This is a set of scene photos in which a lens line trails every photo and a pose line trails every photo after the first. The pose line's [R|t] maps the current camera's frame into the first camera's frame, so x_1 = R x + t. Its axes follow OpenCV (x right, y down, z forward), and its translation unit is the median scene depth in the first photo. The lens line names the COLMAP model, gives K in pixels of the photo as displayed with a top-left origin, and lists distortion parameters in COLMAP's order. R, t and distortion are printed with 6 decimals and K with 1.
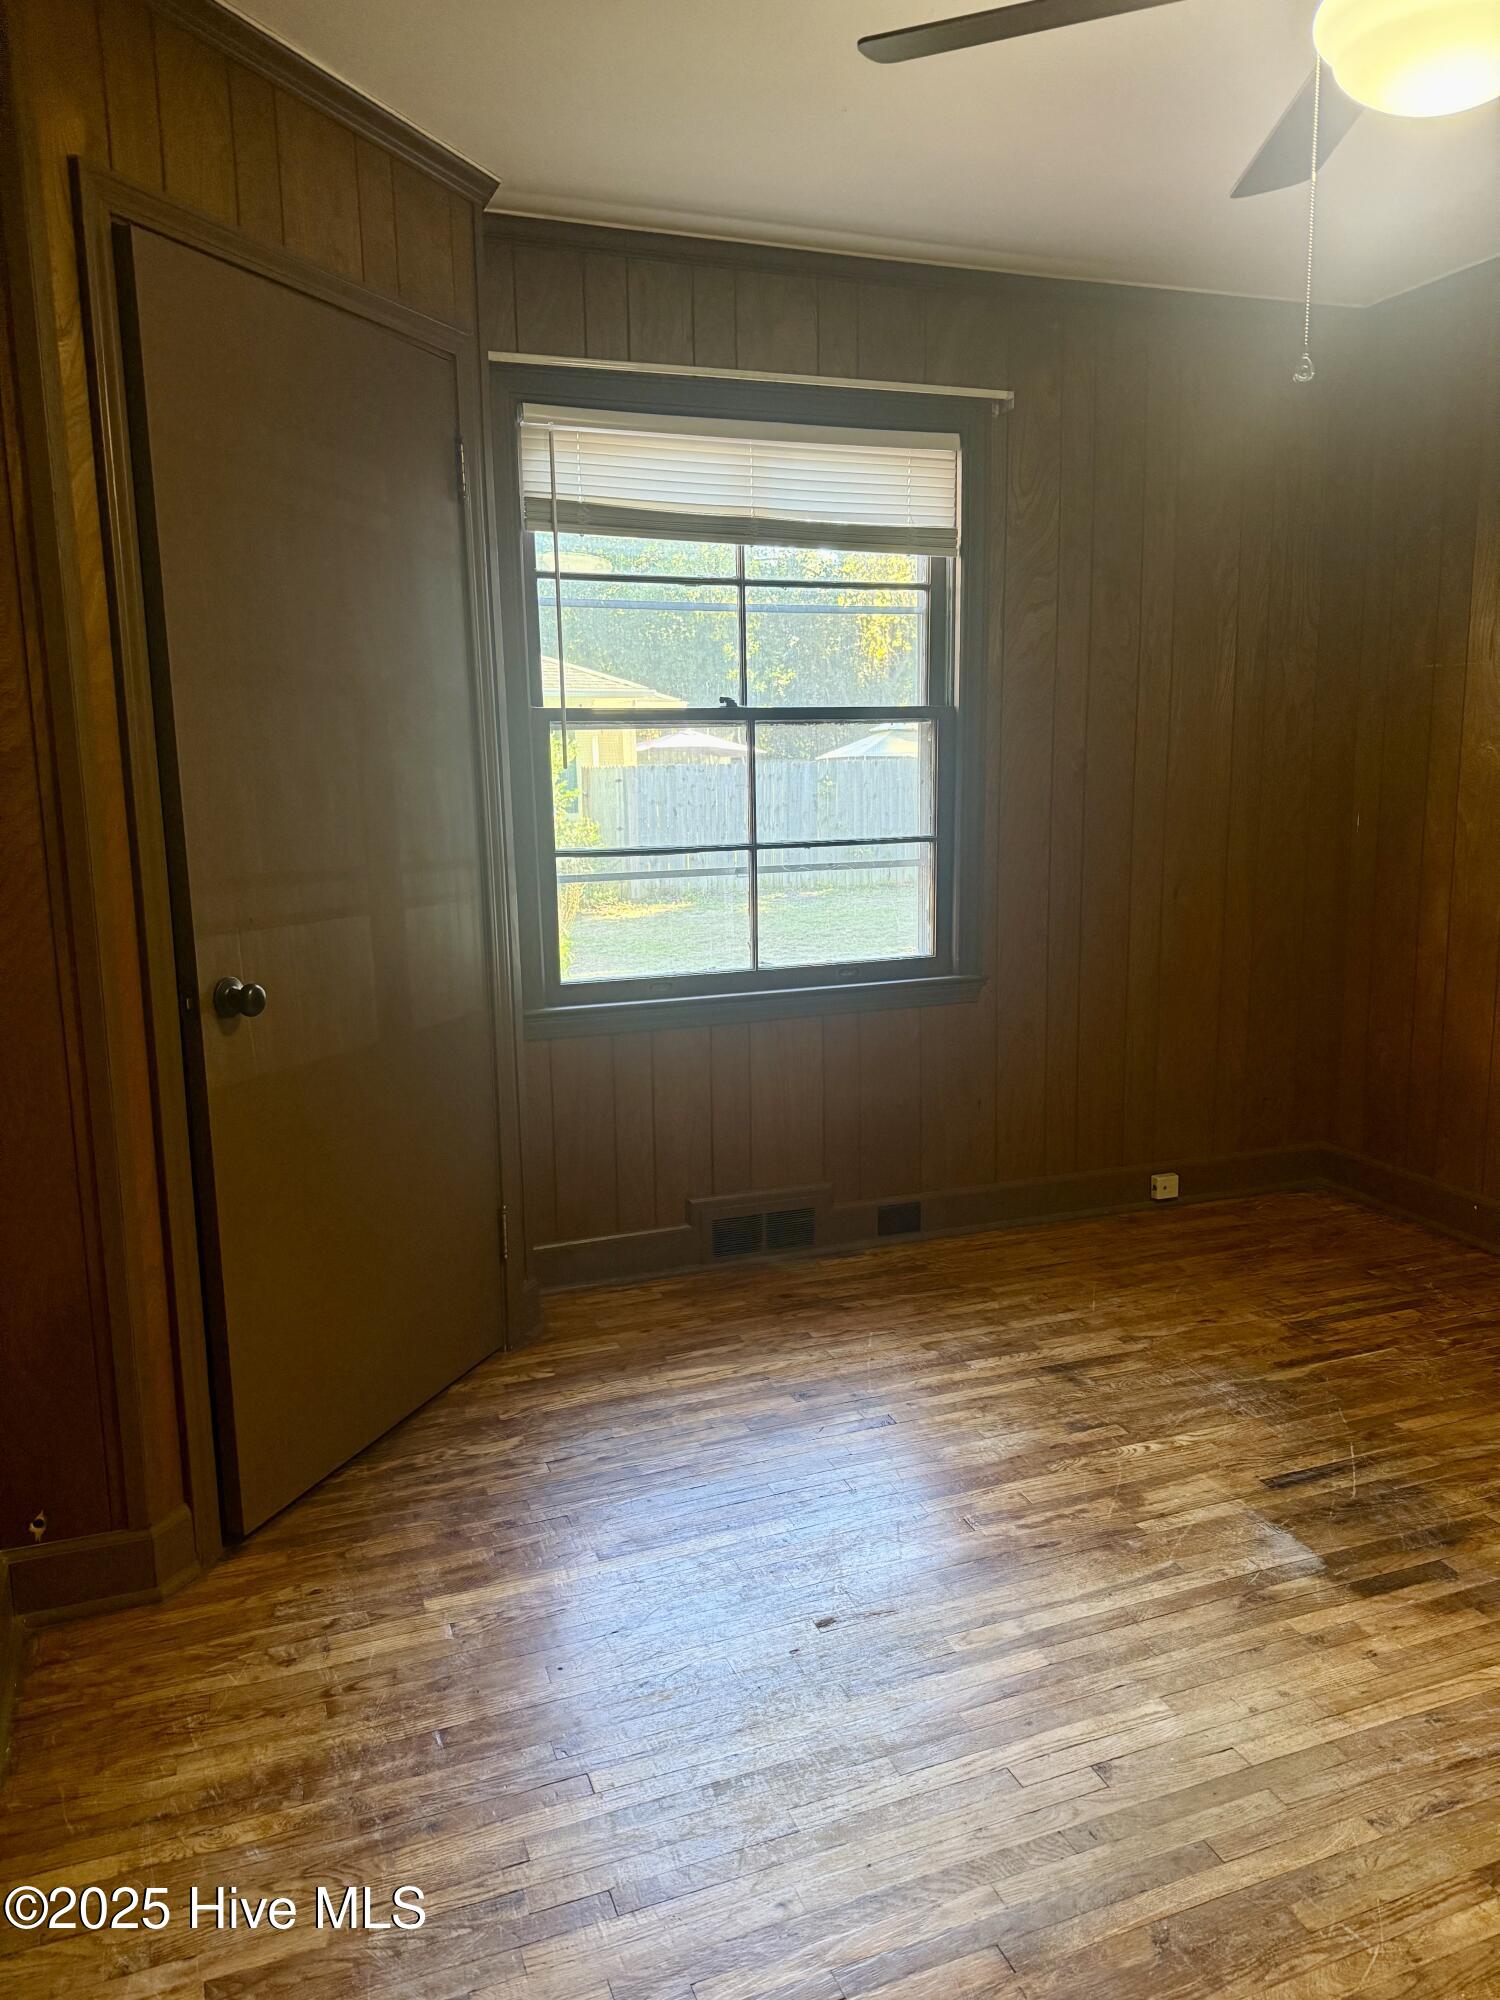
lens RADIAL K [[1403.4, 0, 751.9], [0, 1403.4, 997.7], [0, 0, 1]] dist [0.067010, -0.087108]
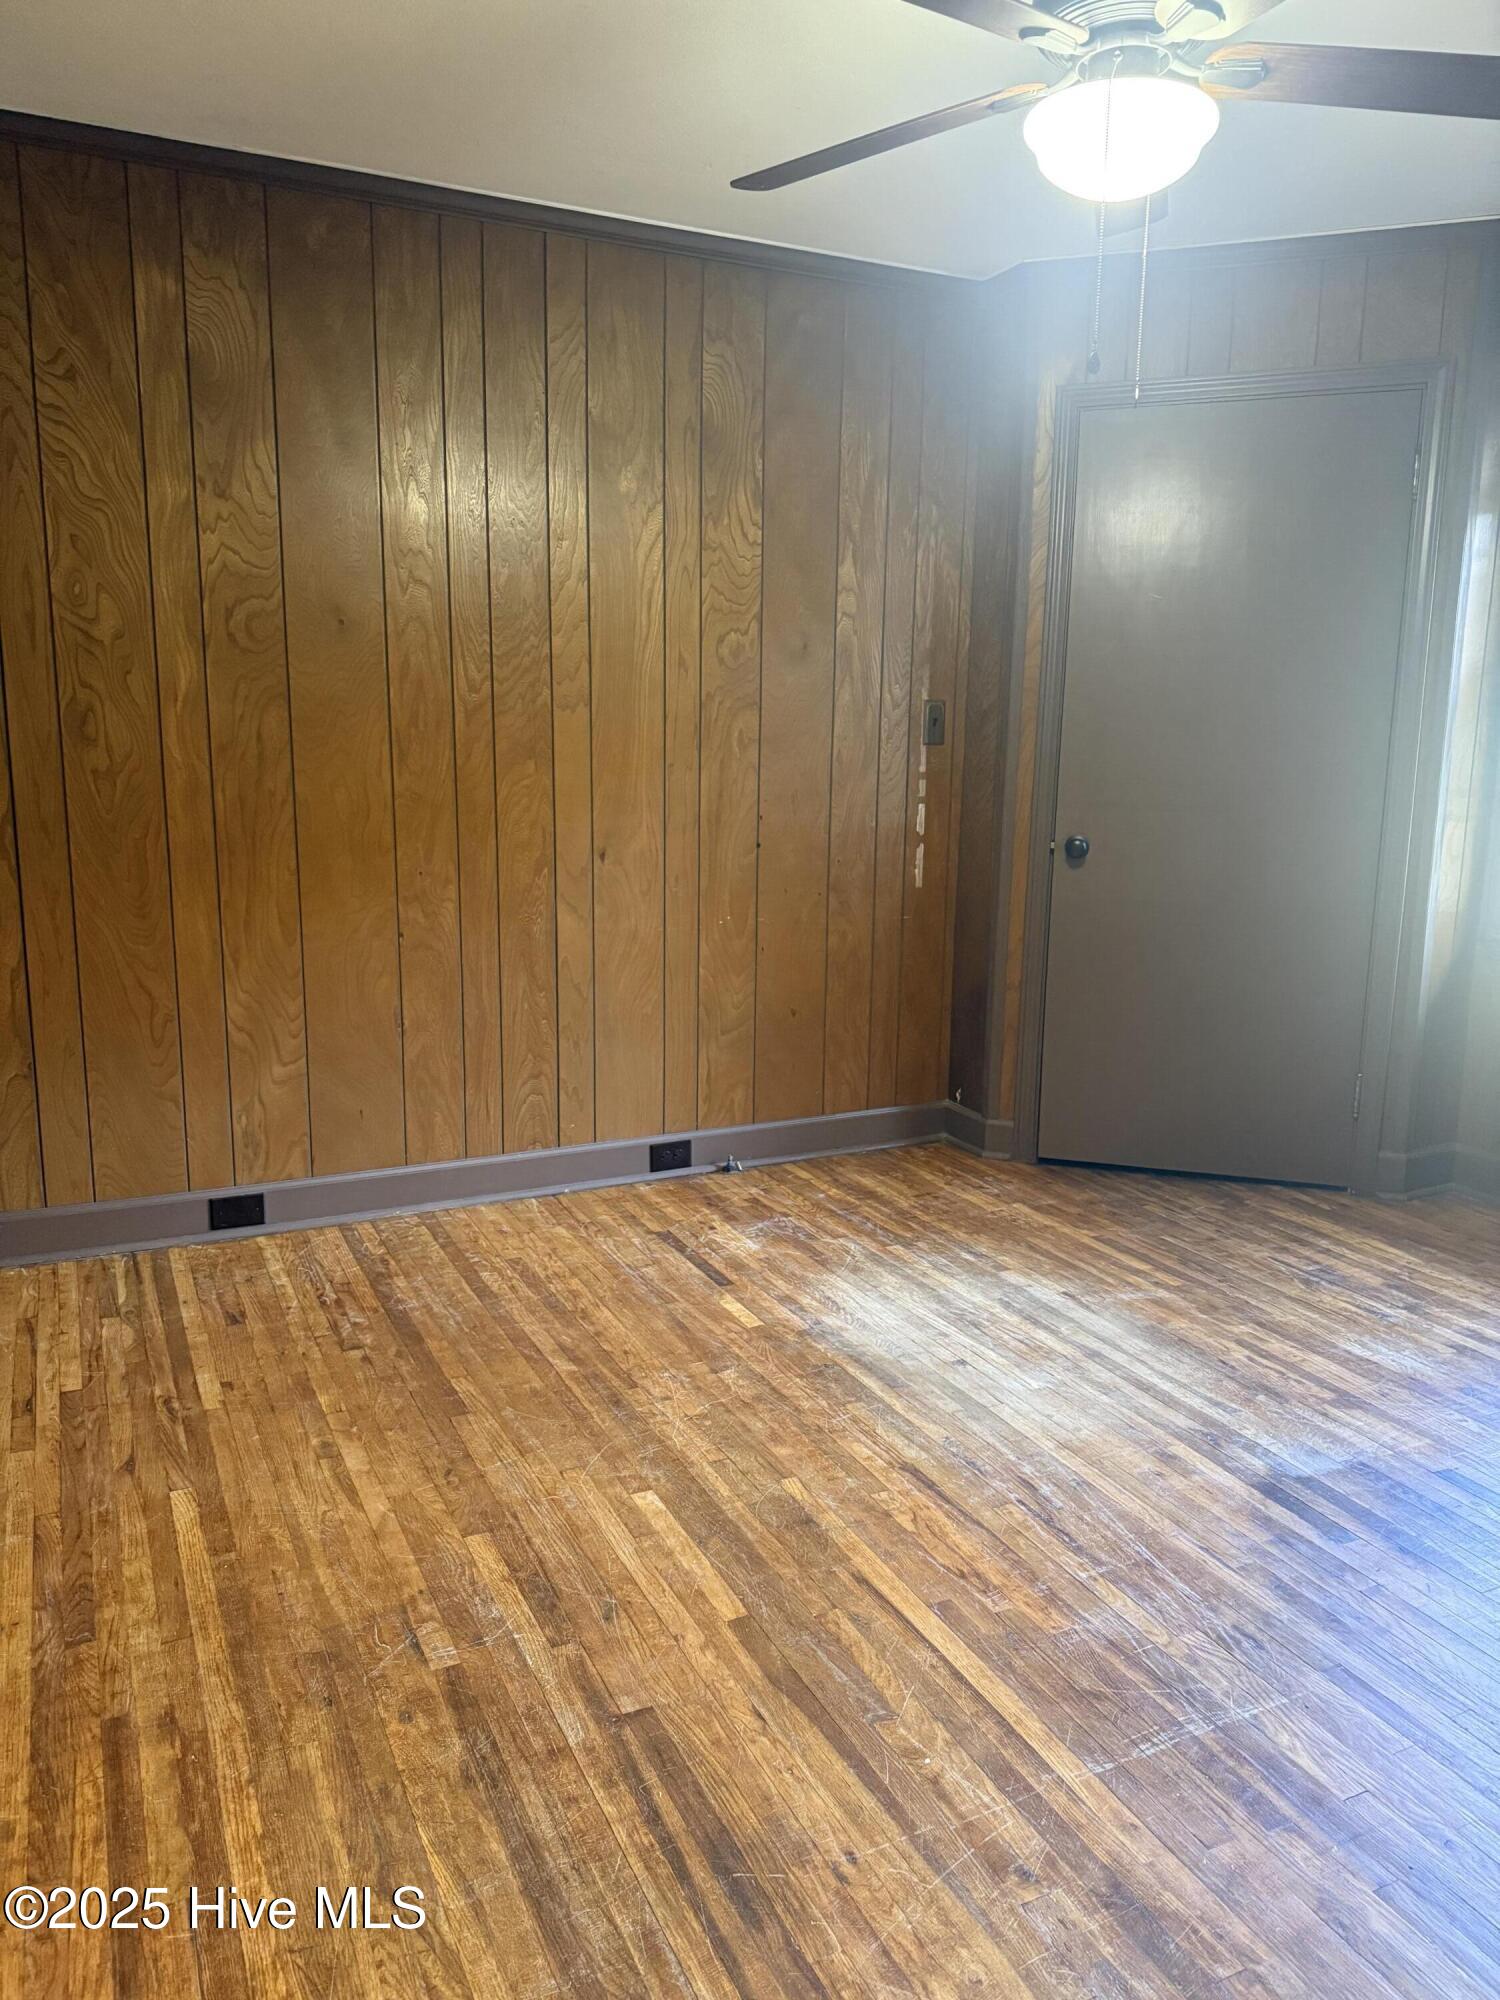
lens RADIAL K [[1403.4, 0, 752.6], [0, 1403.4, 998.3], [0, 0, 1]] dist [0.067010, -0.087108]
pose [[0.096004, 0.192568, -0.976576, 1.352388], [-0.180442, 0.968219, 0.173182, -0.049093], [0.978889, 0.159589, 0.127700, 0.433536]]
